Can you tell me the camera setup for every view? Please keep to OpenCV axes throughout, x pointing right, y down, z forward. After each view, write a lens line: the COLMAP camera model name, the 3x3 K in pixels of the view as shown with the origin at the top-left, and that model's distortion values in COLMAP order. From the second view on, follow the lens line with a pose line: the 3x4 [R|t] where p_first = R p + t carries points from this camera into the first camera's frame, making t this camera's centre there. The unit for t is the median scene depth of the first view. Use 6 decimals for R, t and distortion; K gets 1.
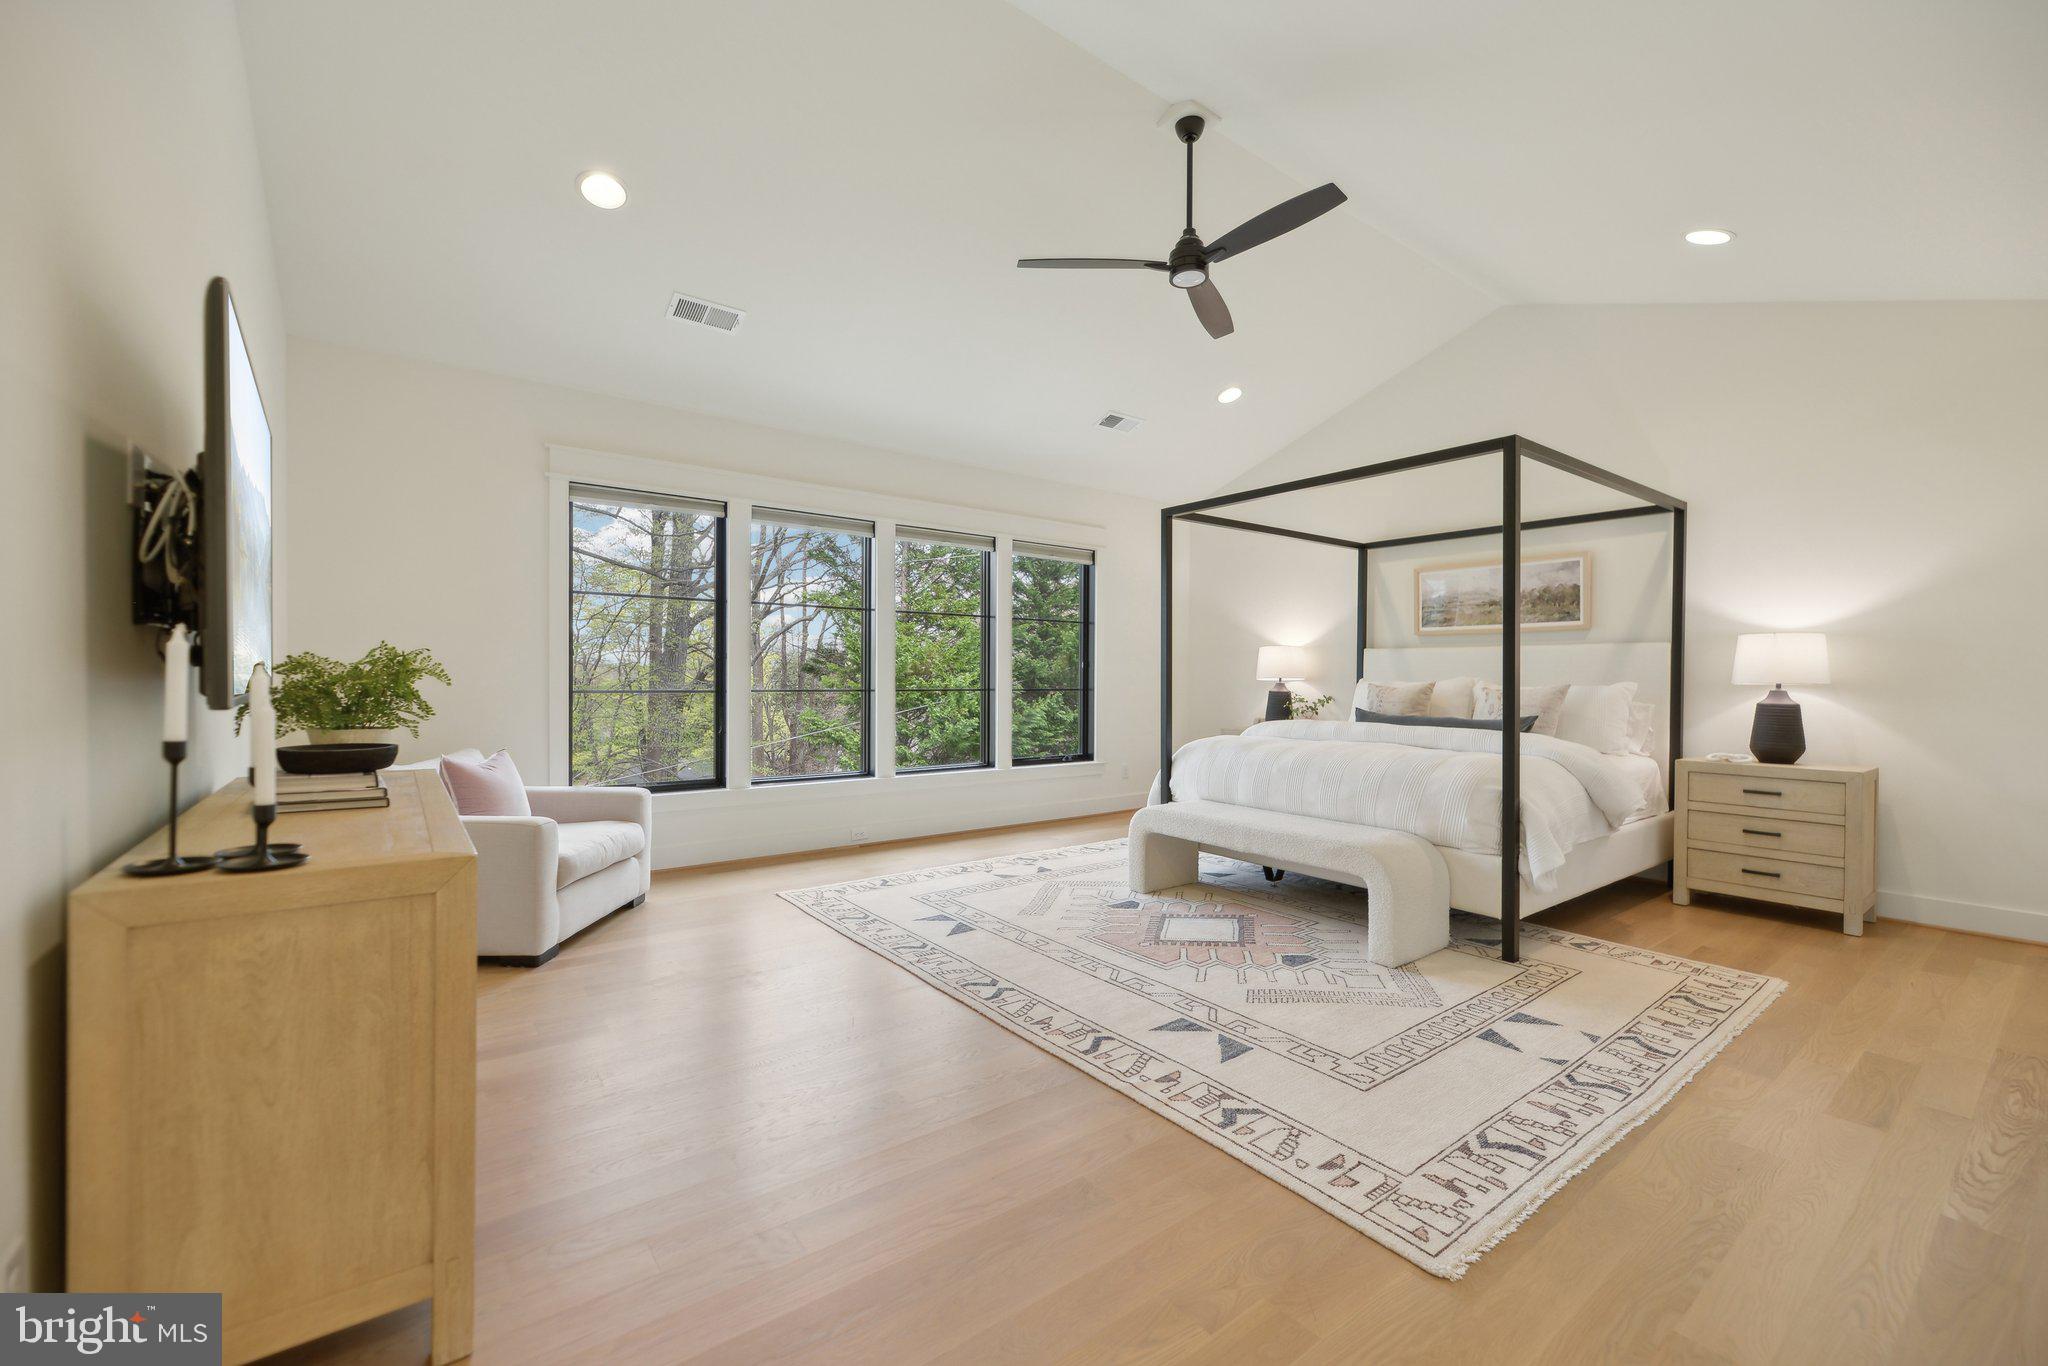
lens RADIAL K [[847.7, 0, 1025.7], [0, 847.7, 683.4], [0, 0, 1]] dist [-0.000662, -0.000193]
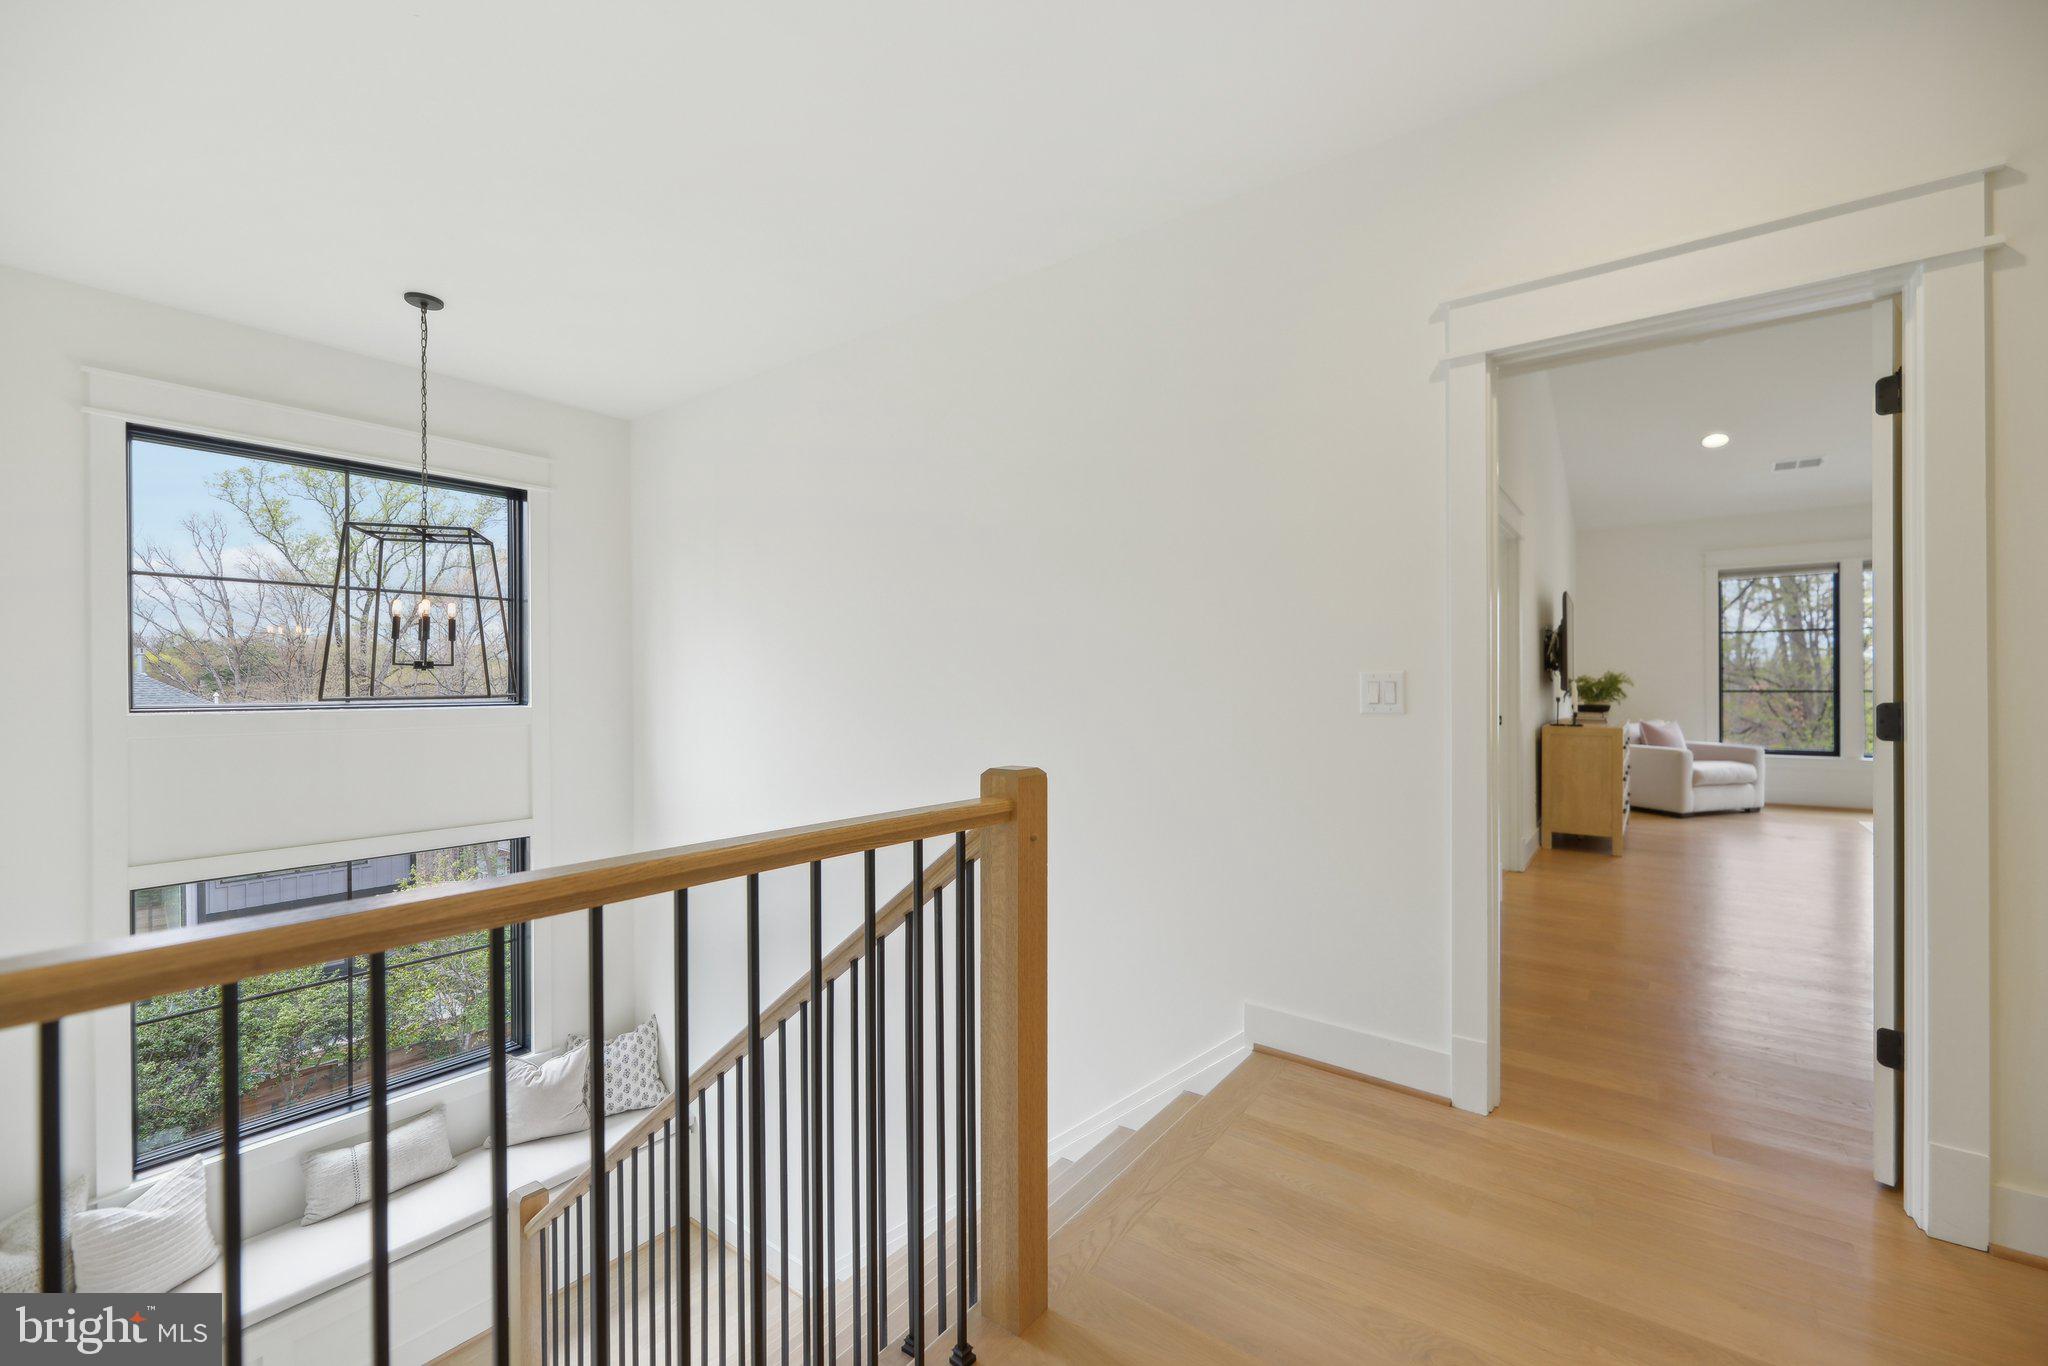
lens RADIAL K [[847.7, 0, 1080.2], [0, 847.7, 688.0], [0, 0, 1]] dist [-0.000662, -0.000193]
pose [[0.320675, -0.001853, -0.947188, 1.584074], [0.002012, 0.999997, -0.001275, 0.008336], [0.947187, -0.001497, 0.320678, -1.844961]]
